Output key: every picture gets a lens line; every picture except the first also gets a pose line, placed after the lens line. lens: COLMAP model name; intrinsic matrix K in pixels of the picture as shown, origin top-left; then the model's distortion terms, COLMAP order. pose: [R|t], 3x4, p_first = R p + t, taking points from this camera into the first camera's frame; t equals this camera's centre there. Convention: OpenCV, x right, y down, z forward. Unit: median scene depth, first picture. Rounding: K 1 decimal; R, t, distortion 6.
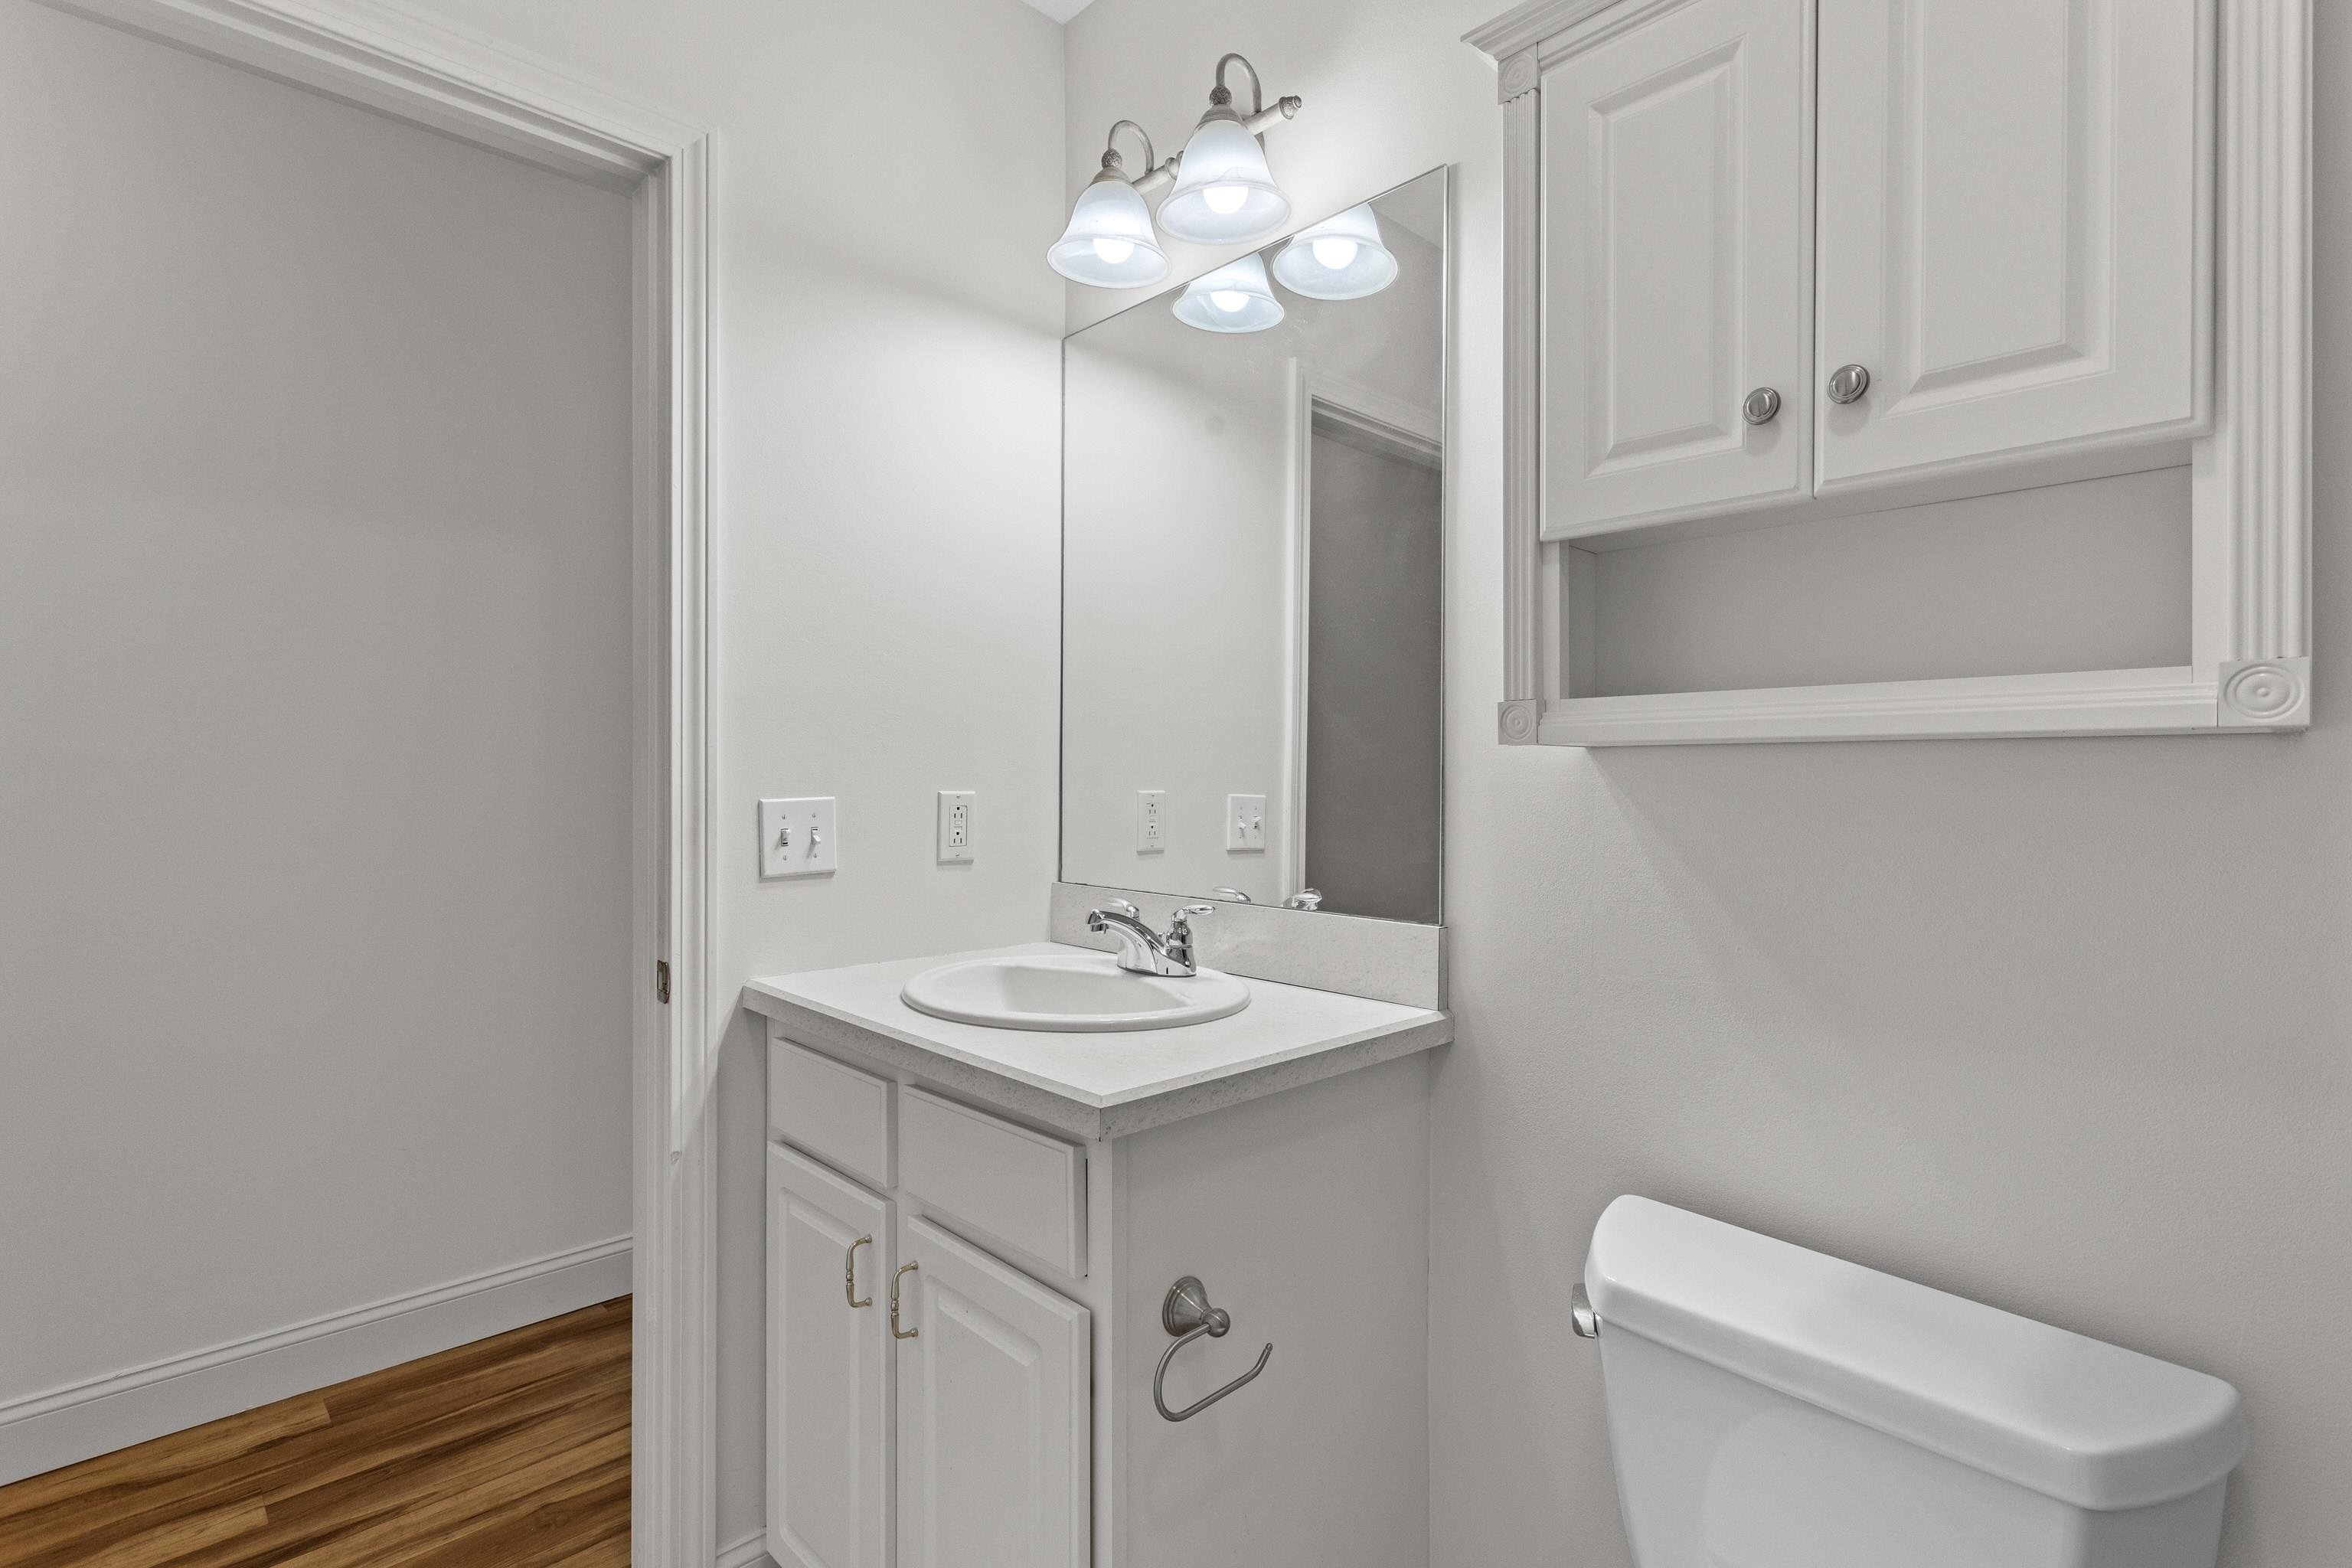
lens RADIAL K [[1132.1, 0, 1182.0], [0, 1132.1, 772.9], [0, 0, 1]] dist [0.002806, 0.000425]
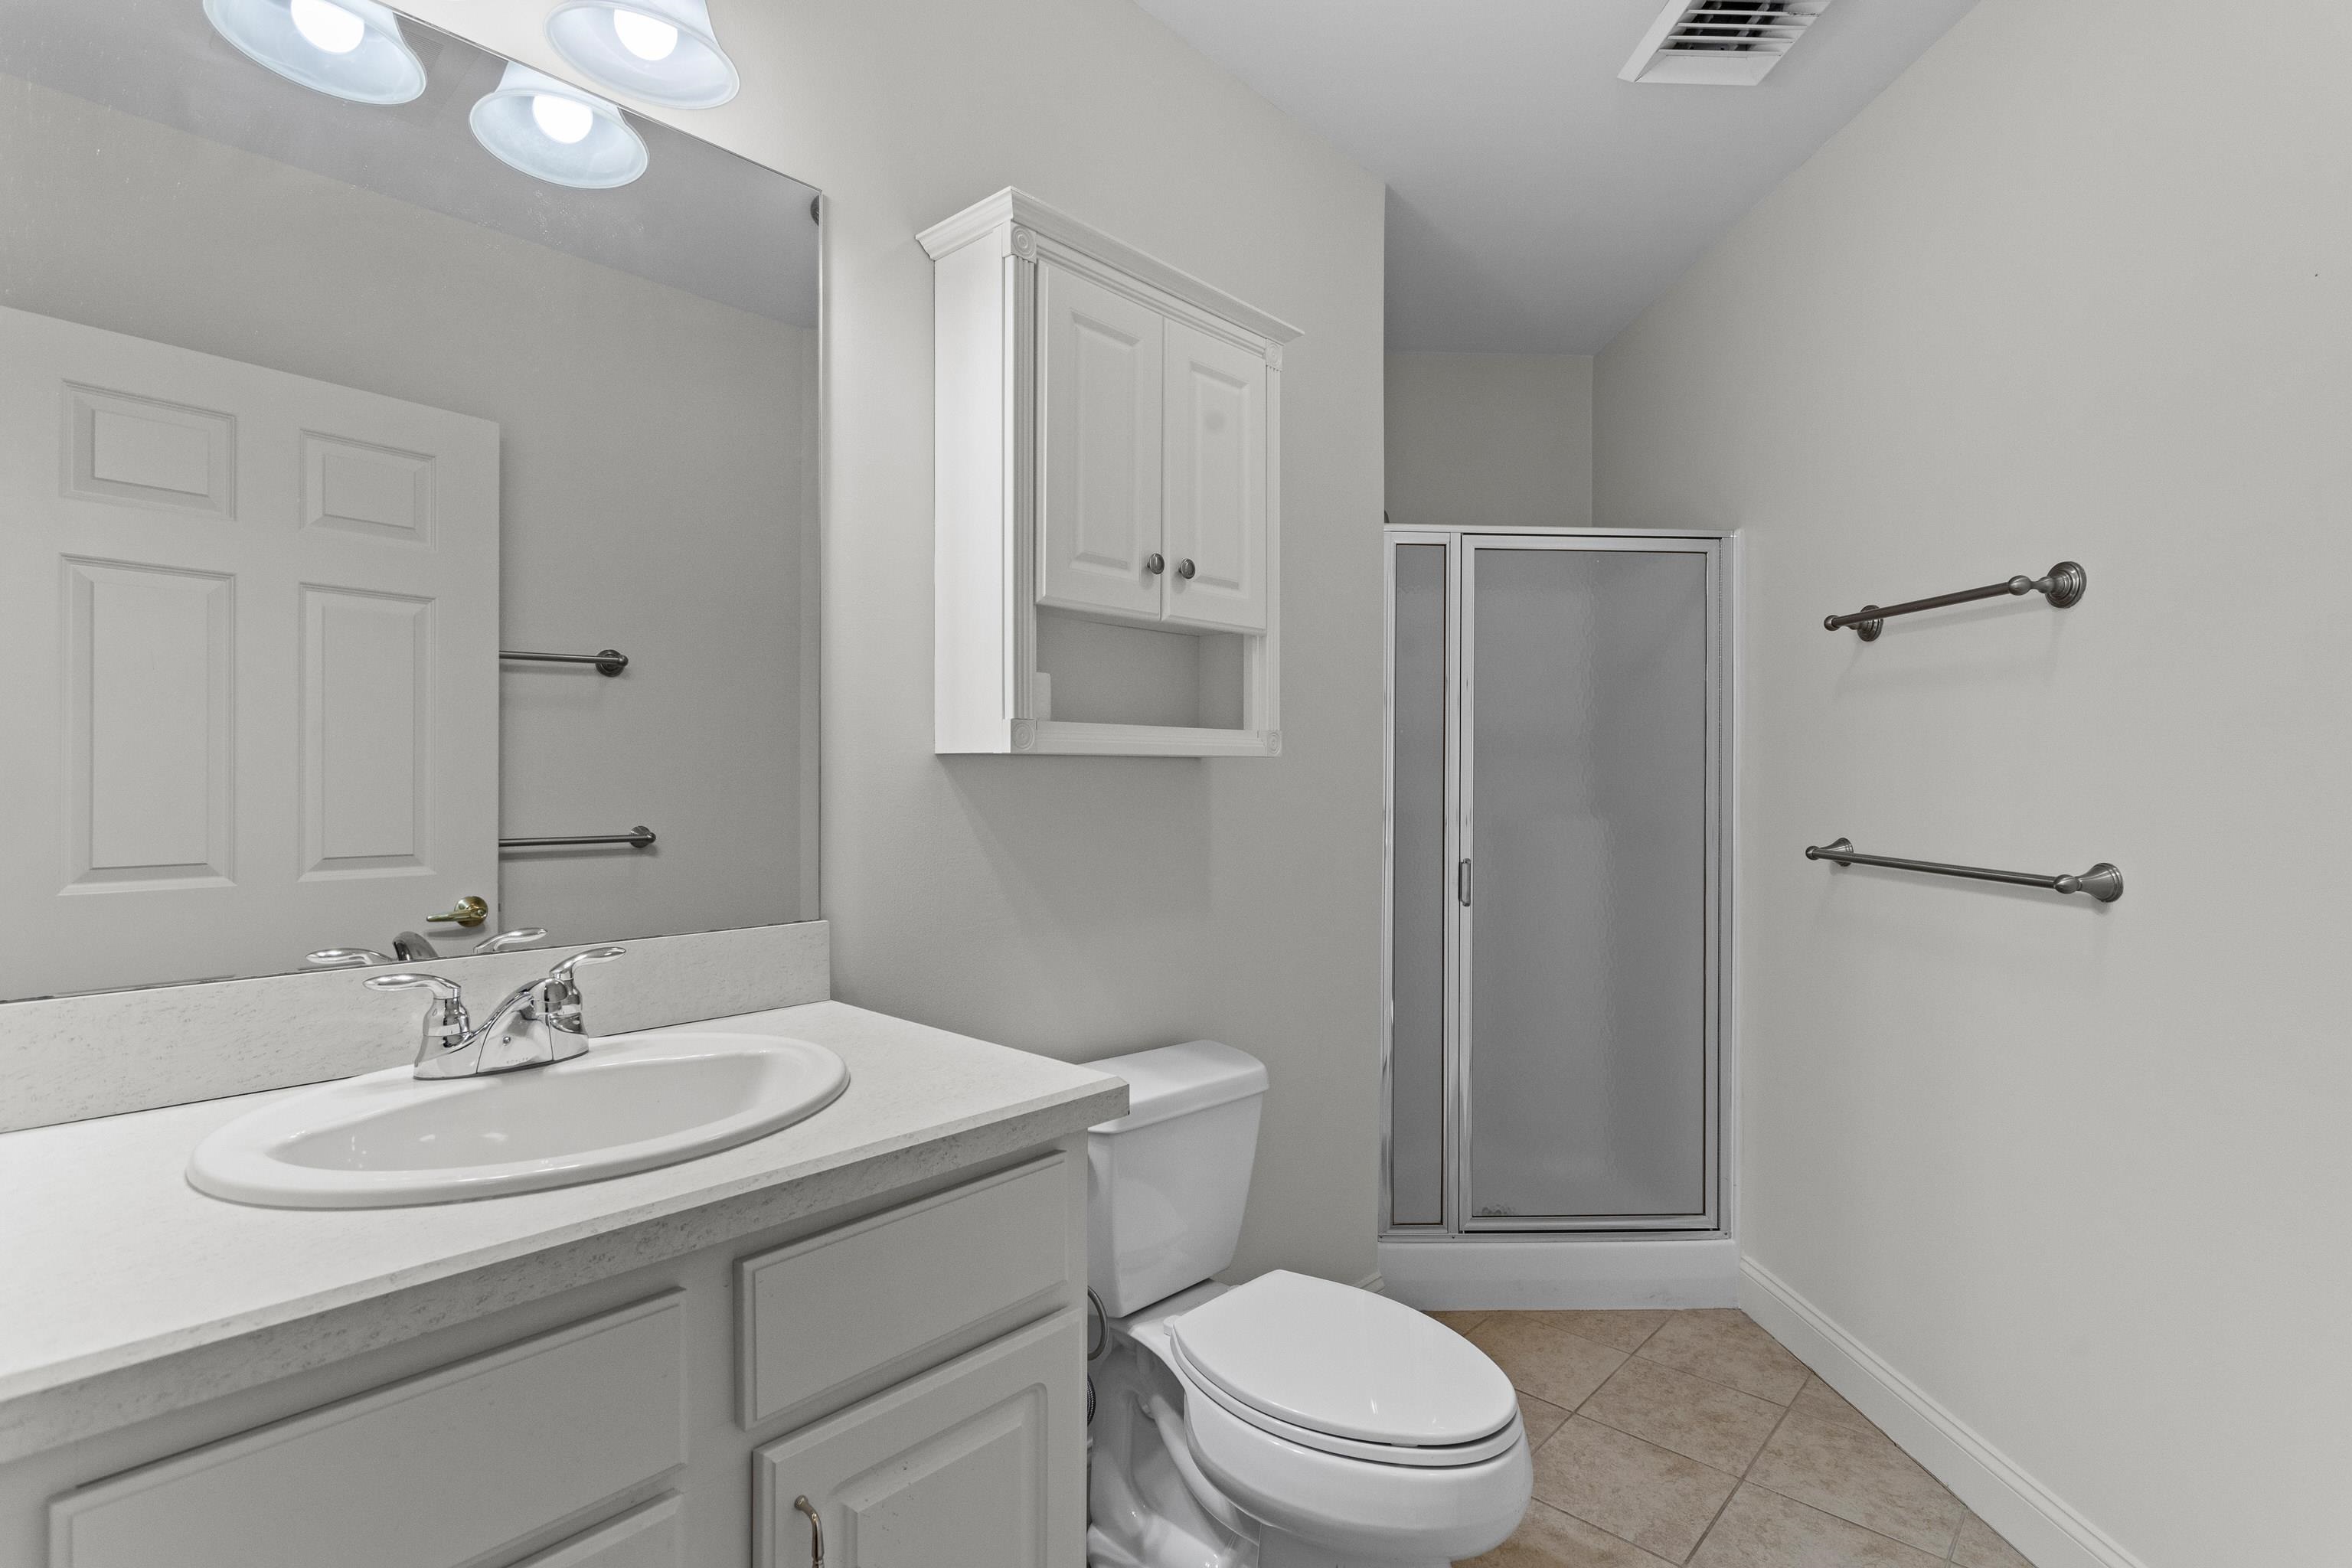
lens RADIAL K [[1061.2, 0, 1150.4], [0, 1061.2, 777.3], [0, 0, 1]] dist [-0.011551, 0.000798]
pose [[-0.008496, 0.000126, 0.999964, -1.005060], [-0.005049, 0.999987, -0.000168, 0.002941], [-0.999951, -0.005050, -0.008495, 0.925979]]
